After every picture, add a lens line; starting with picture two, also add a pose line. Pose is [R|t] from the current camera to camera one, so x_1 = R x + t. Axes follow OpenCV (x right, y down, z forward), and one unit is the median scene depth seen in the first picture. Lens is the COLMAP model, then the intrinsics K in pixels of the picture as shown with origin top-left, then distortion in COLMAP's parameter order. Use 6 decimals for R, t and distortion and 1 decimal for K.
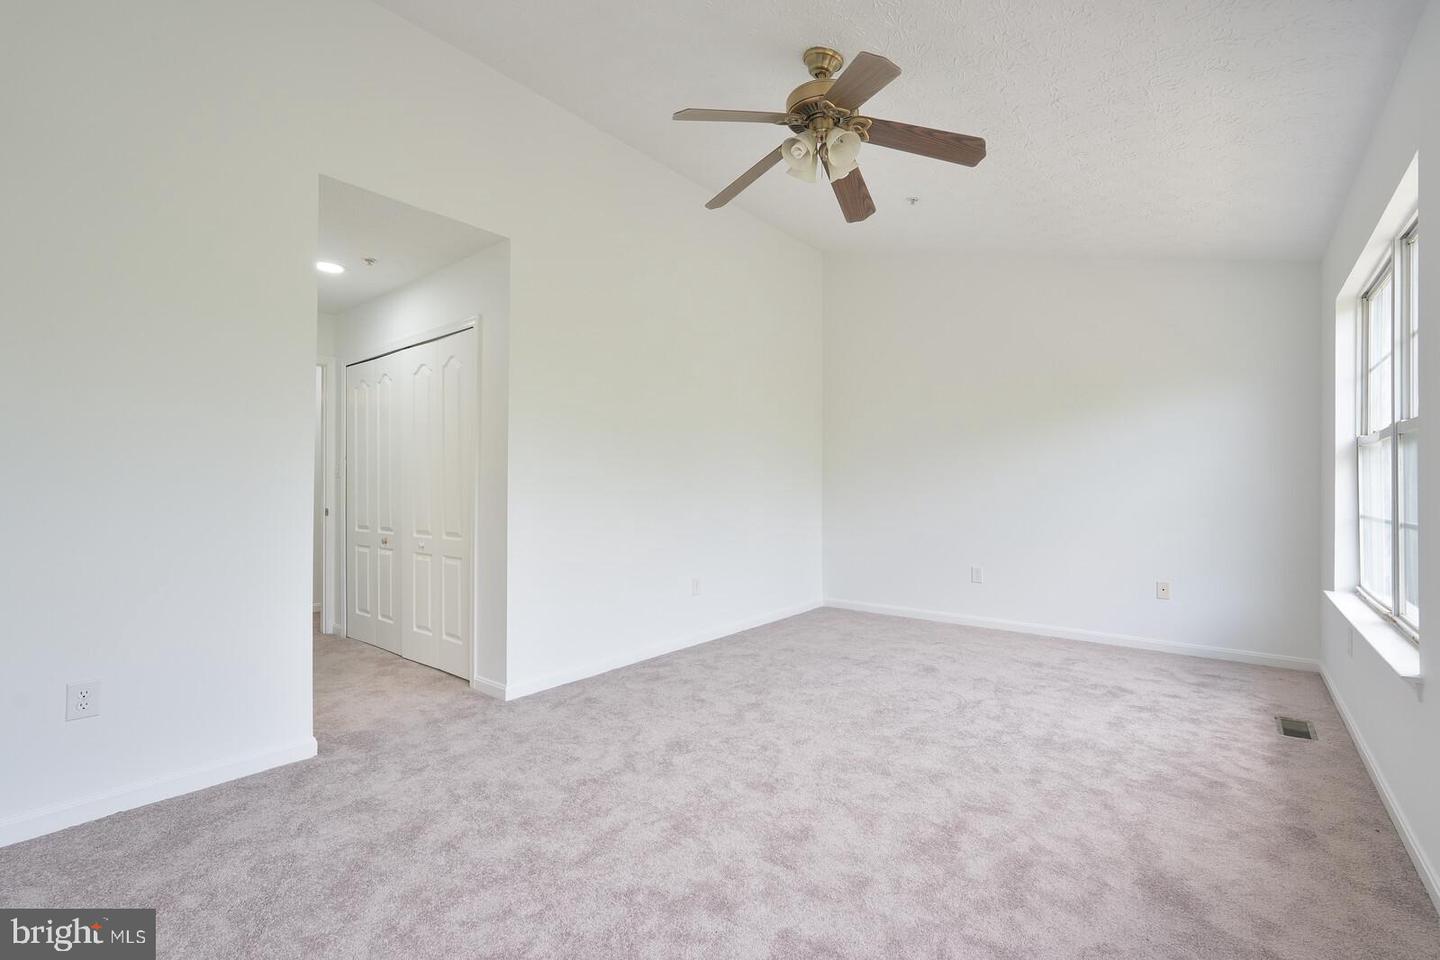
lens RADIAL K [[638.7, 0, 718.5], [0, 638.7, 481.6], [0, 0, 1]] dist [-0.004216, 0.001240]
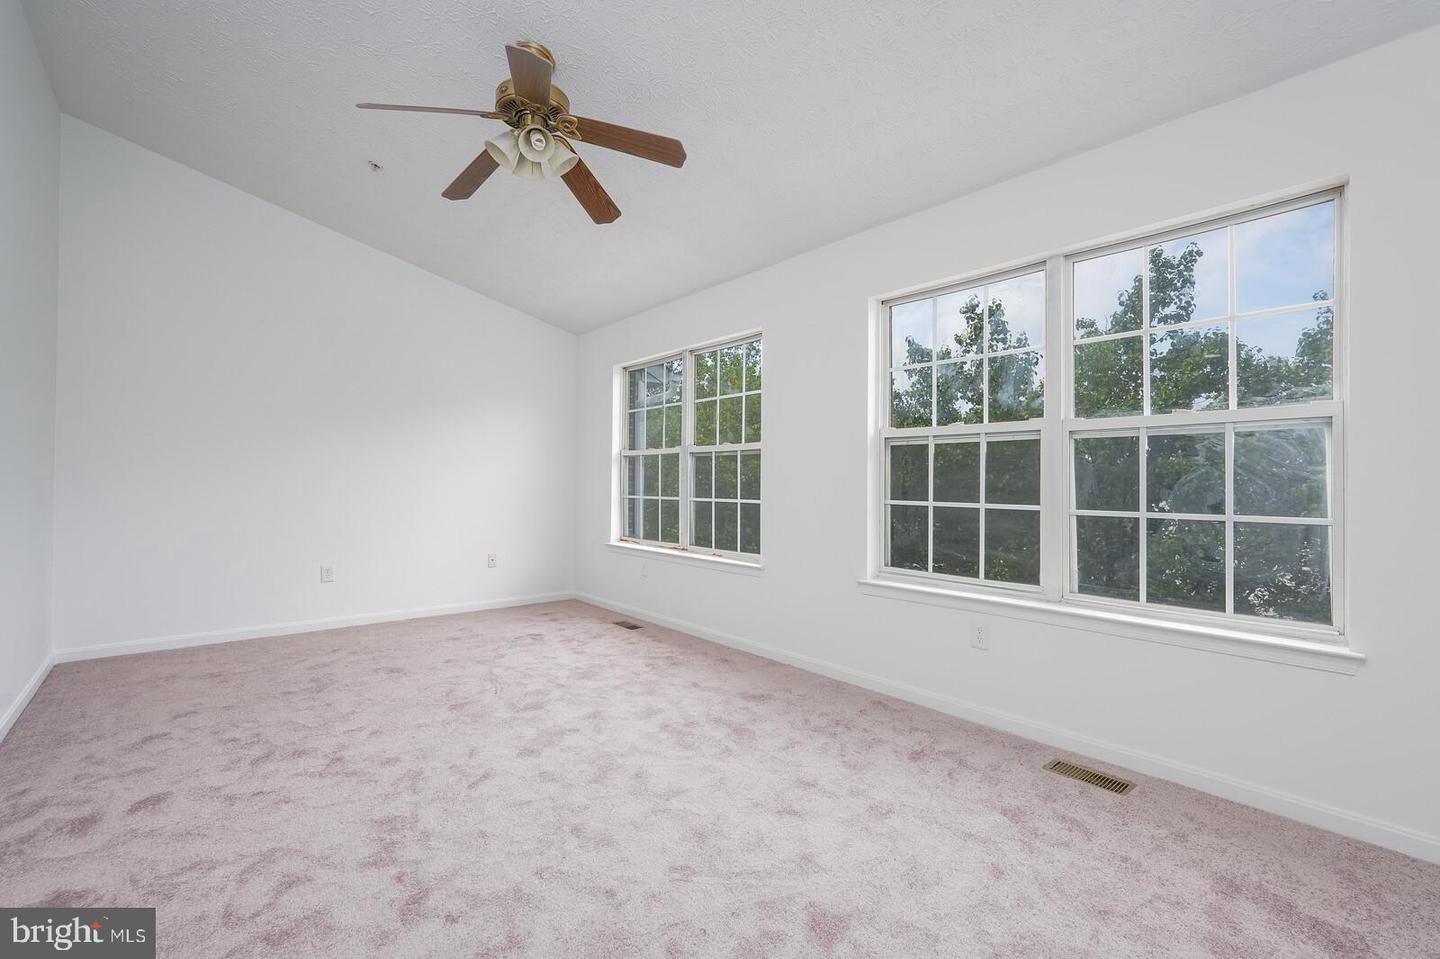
lens RADIAL K [[638.7, 0, 722.9], [0, 638.7, 484.3], [0, 0, 1]] dist [-0.004216, 0.001240]
pose [[0.179889, -0.003876, 0.983679, -0.640967], [-0.010471, 0.999928, 0.005855, 0.006868], [-0.983631, -0.011353, 0.179835, 0.429060]]
